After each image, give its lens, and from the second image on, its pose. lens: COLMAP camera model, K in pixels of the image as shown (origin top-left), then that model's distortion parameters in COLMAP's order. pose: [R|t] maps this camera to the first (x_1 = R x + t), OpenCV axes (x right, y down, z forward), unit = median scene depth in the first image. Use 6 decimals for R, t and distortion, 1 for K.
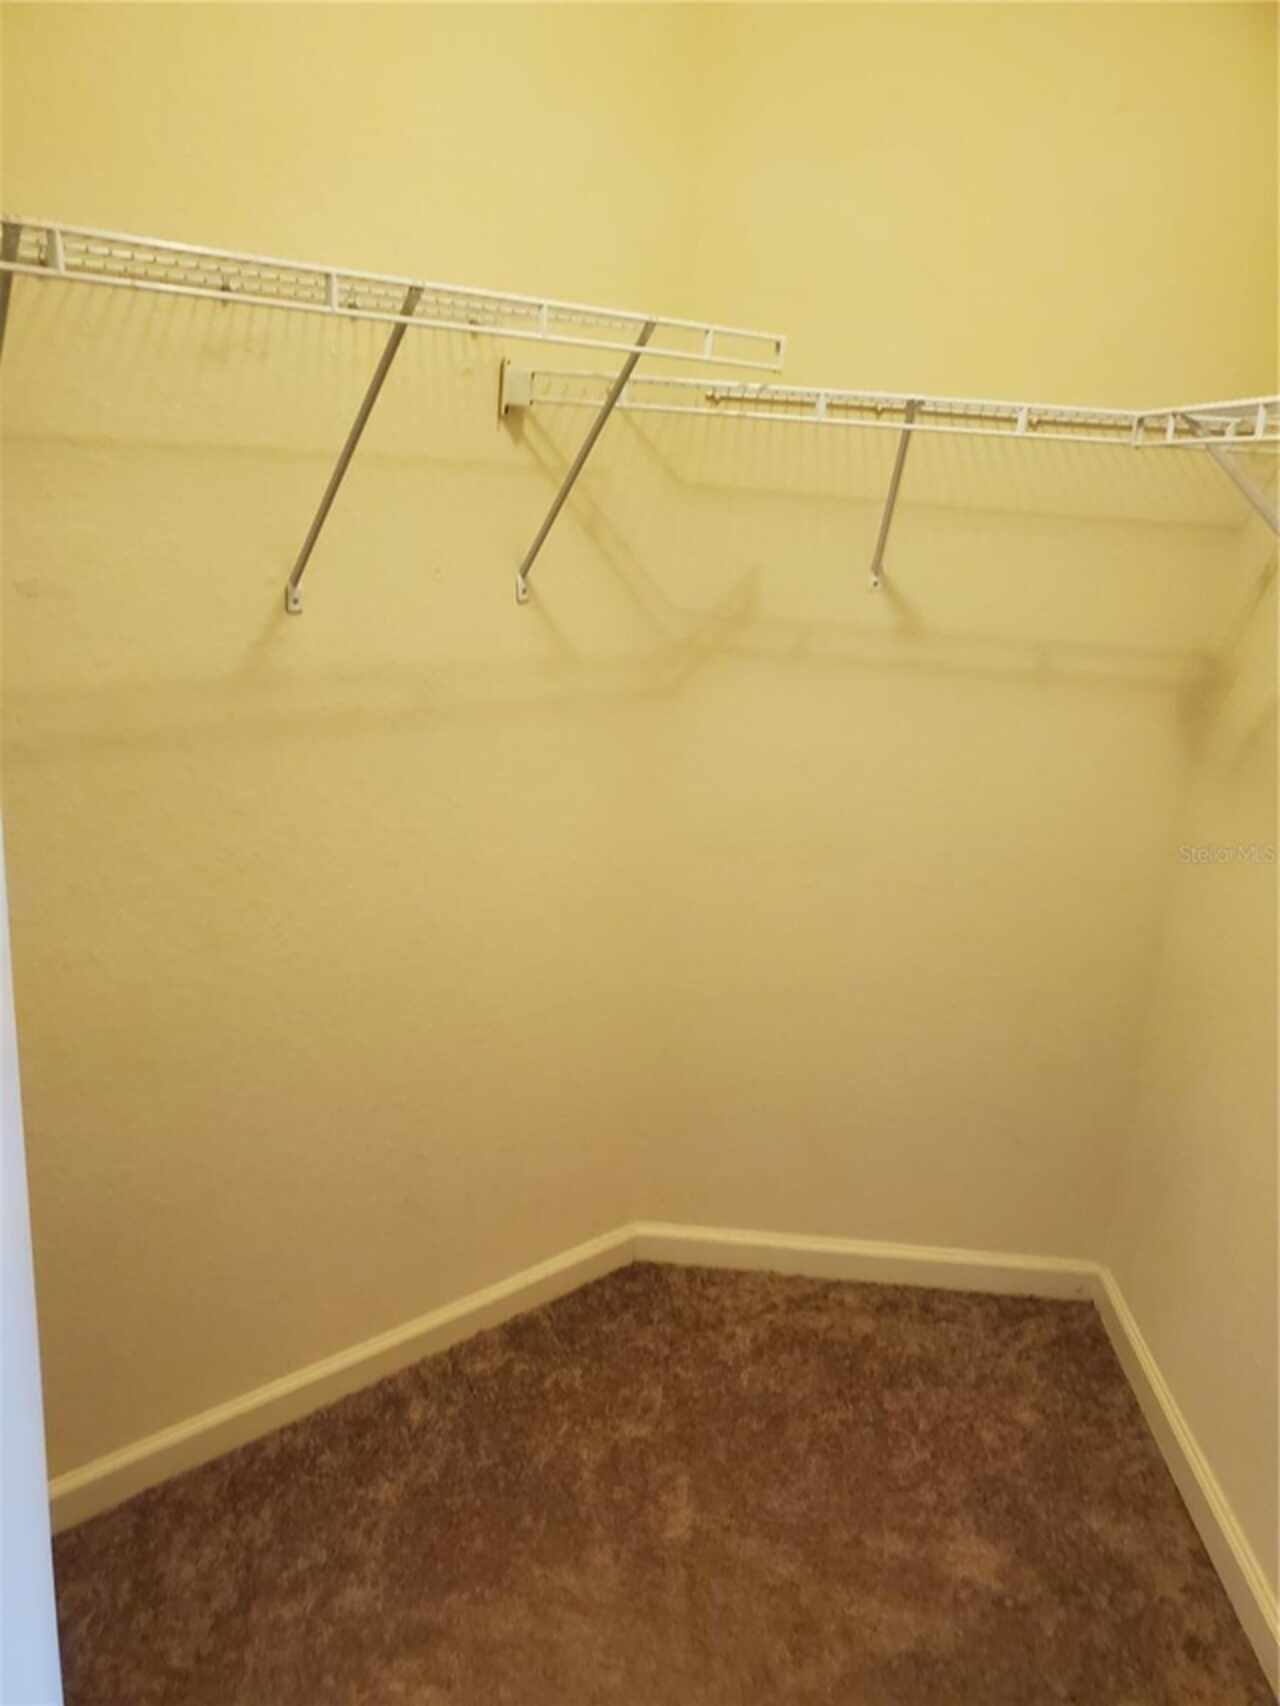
lens RADIAL K [[1322.1, 0, 631.8], [0, 1322.1, 844.4], [0, 0, 1]] dist [0.035597, -0.056861]
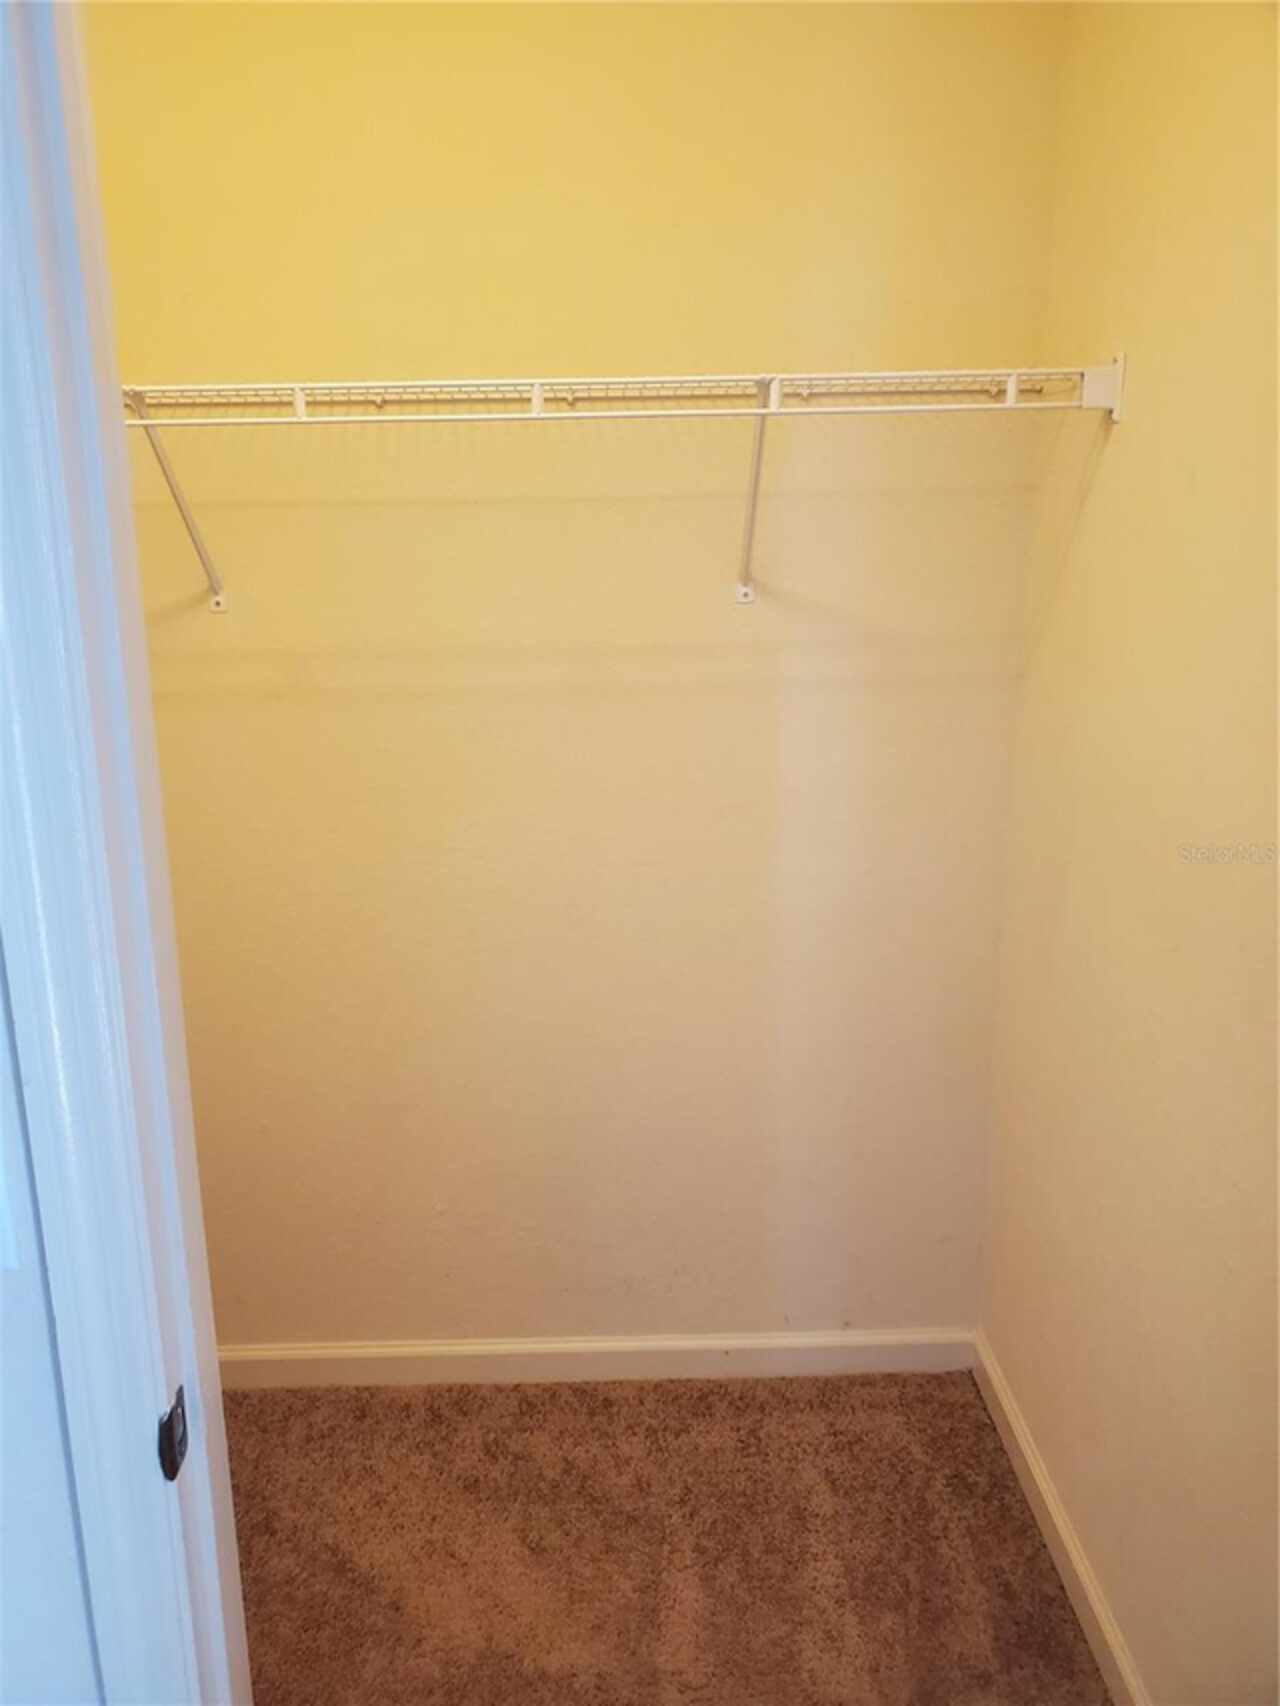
lens RADIAL K [[1322.1, 0, 631.8], [0, 1322.1, 844.4], [0, 0, 1]] dist [0.035597, -0.056861]
pose [[0.987971, -0.045411, -0.147821, 0.379170], [0.044138, 0.998955, -0.011882, -0.013854], [0.148206, 0.005214, 0.988943, 0.127042]]
